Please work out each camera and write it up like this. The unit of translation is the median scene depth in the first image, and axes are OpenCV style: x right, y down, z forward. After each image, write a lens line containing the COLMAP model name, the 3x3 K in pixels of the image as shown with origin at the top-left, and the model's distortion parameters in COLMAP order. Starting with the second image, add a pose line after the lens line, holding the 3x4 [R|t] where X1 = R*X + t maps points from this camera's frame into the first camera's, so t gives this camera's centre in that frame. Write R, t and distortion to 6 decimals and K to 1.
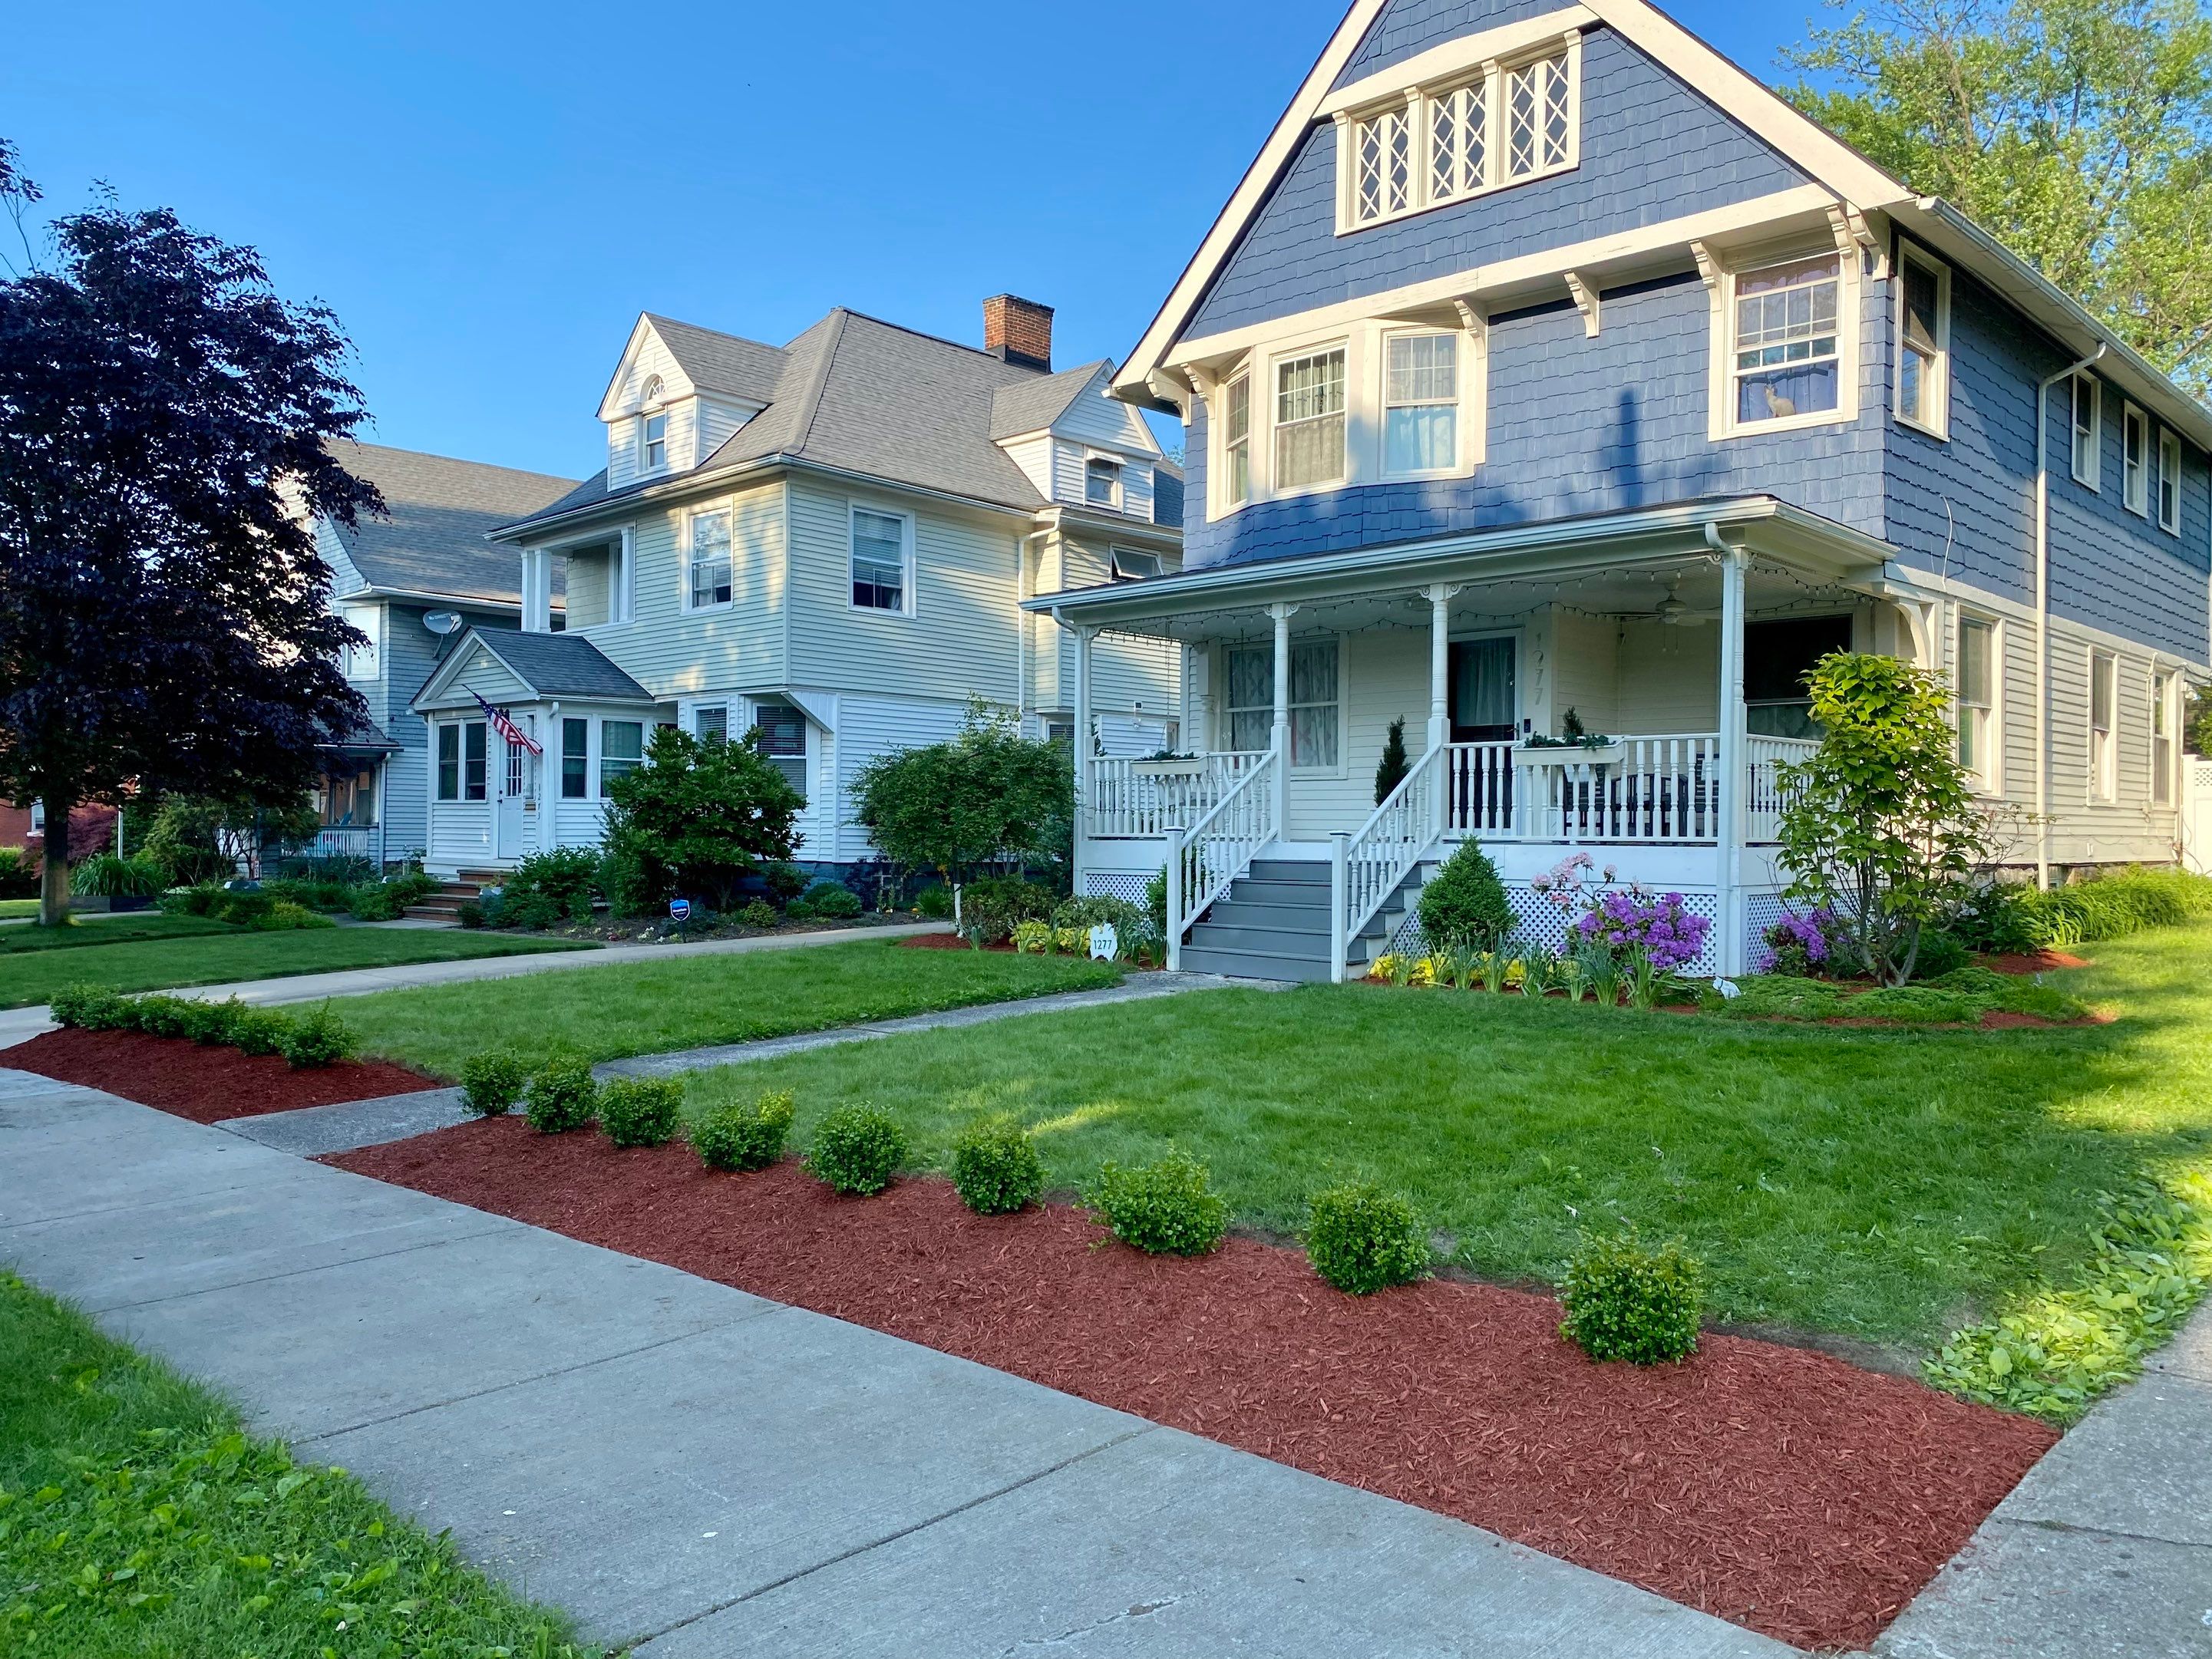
lens RADIAL K [[1690.5, 0, 1105.6], [0, 1690.5, 833.4], [0, 0, 1]] dist [-0.004079, 0.002642]
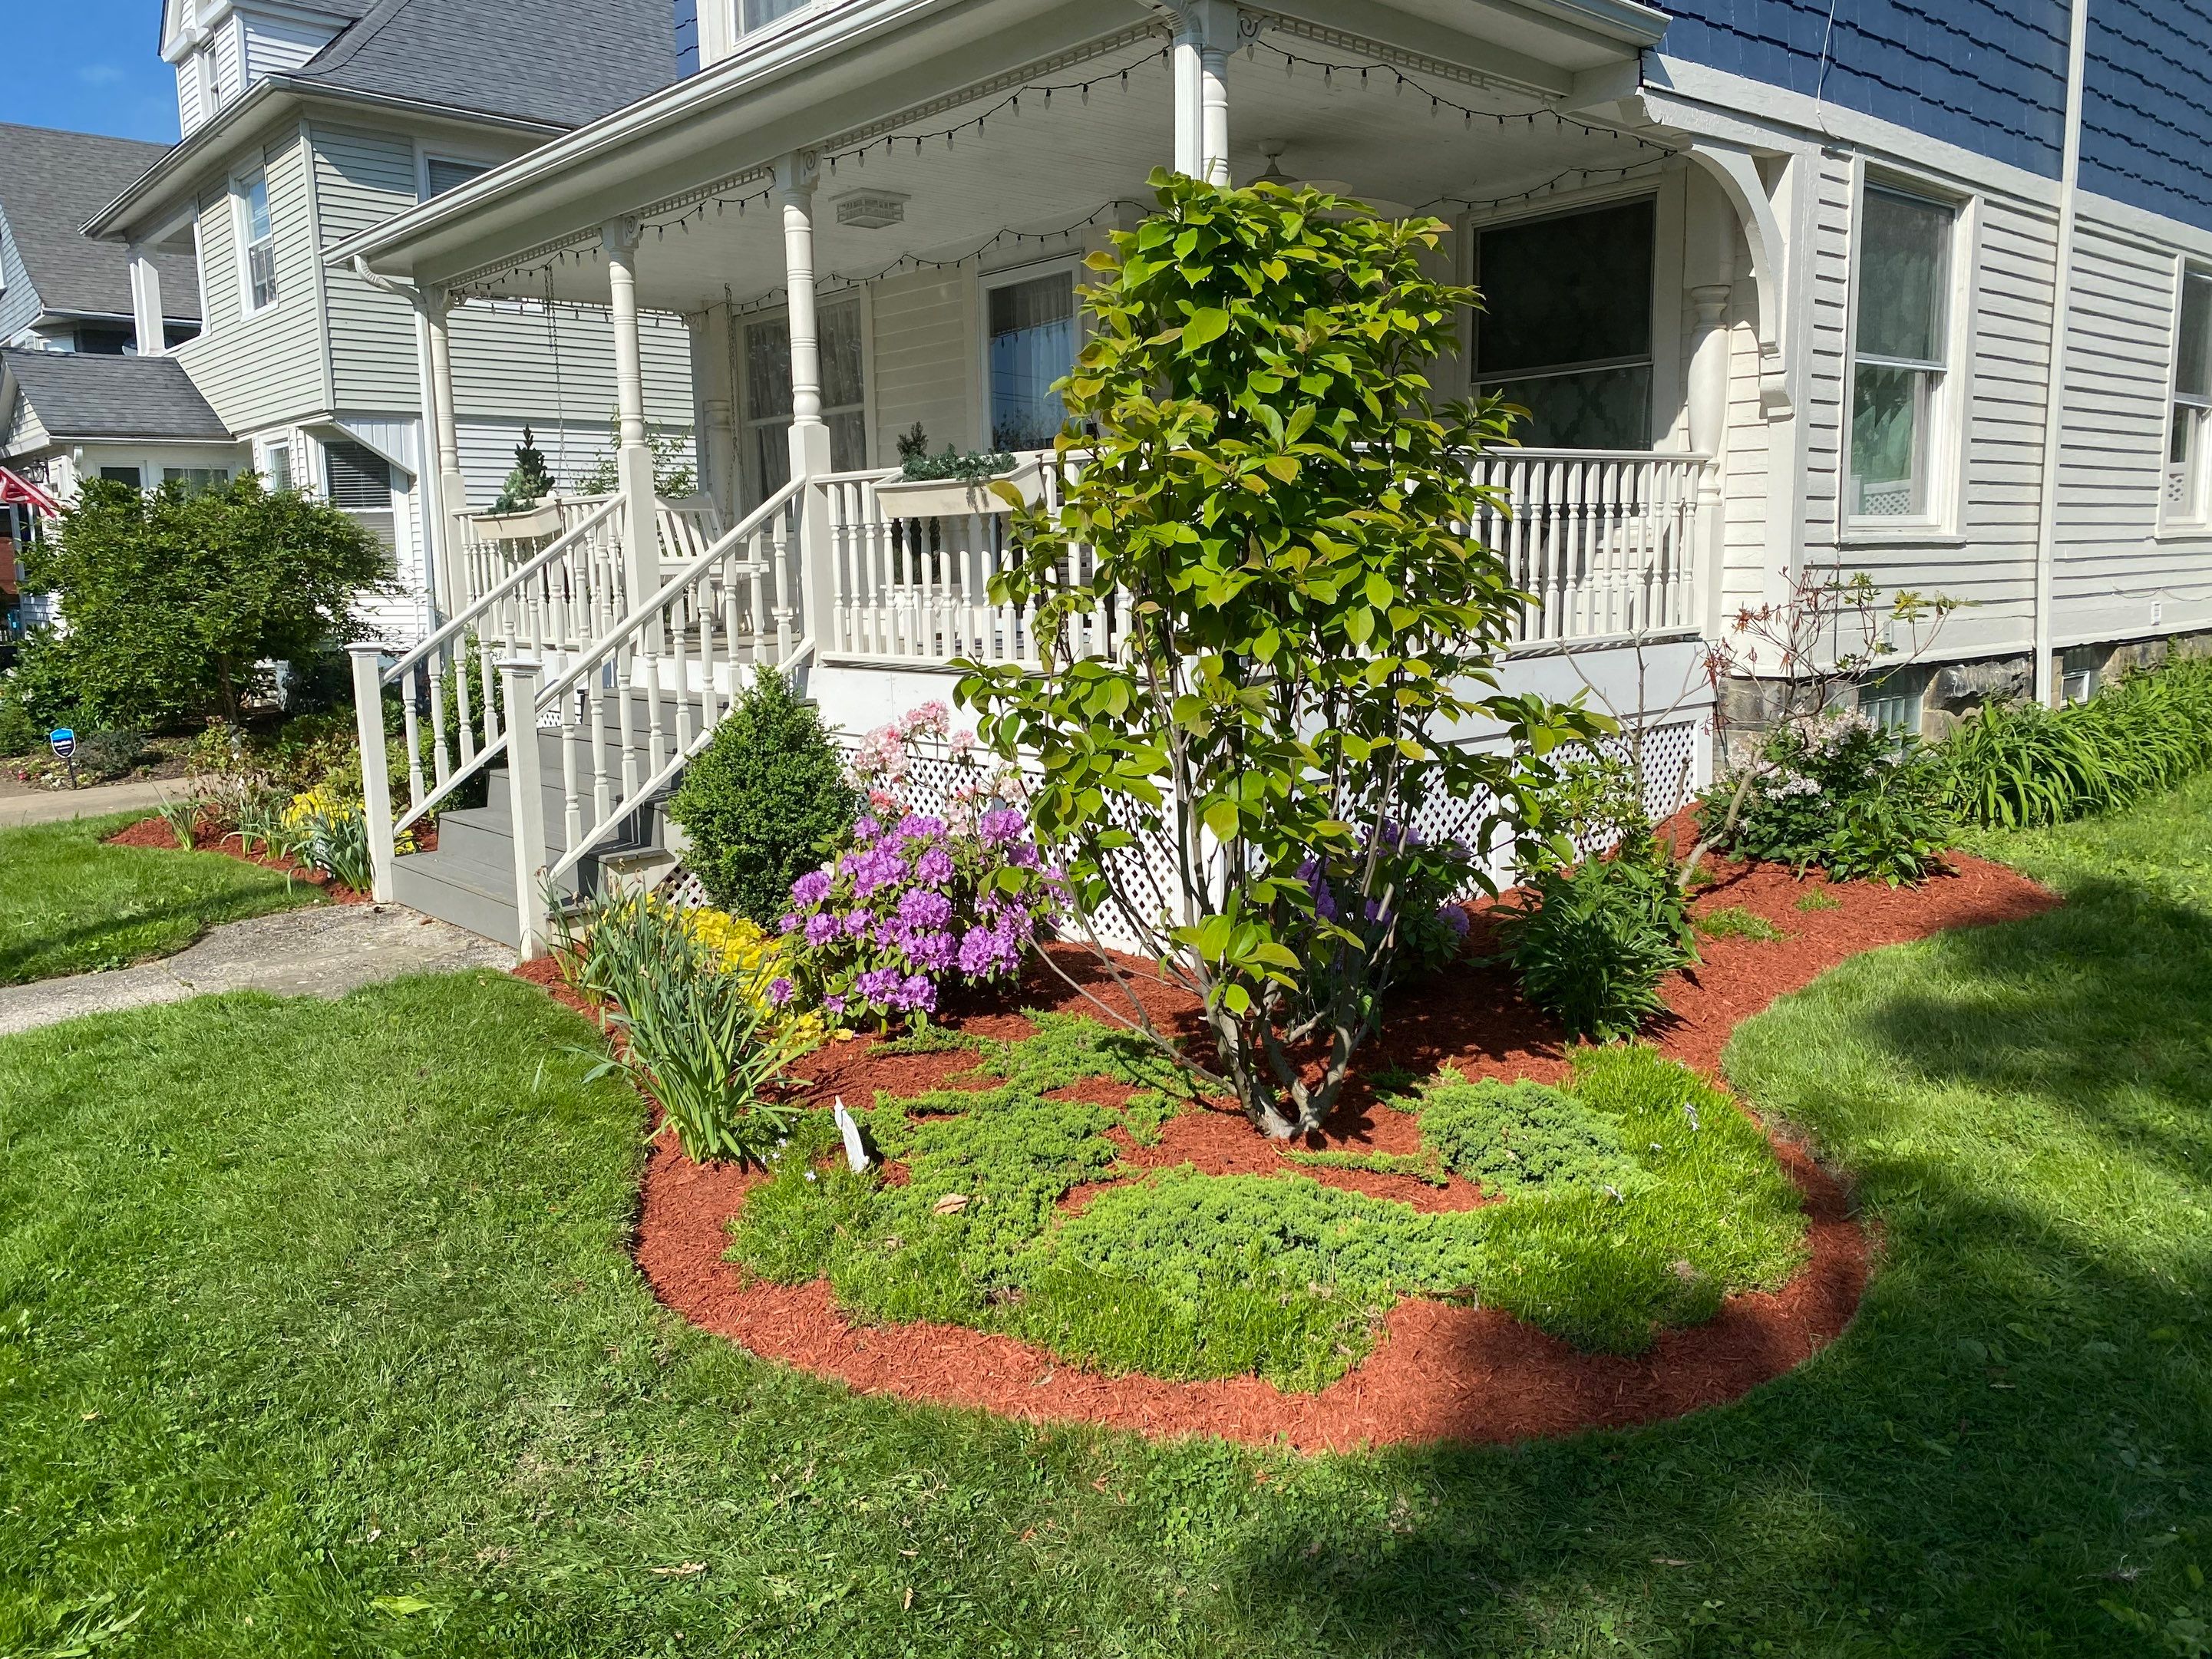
lens RADIAL K [[1690.5, 0, 1106.6], [0, 1690.5, 823.0], [0, 0, 1]] dist [-0.004079, 0.002642]
pose [[0.996068, -0.014699, -0.087367, 0.287235], [0.027865, 0.988073, 0.151445, -0.019173], [0.084099, -0.153284, 0.984597, 0.403134]]
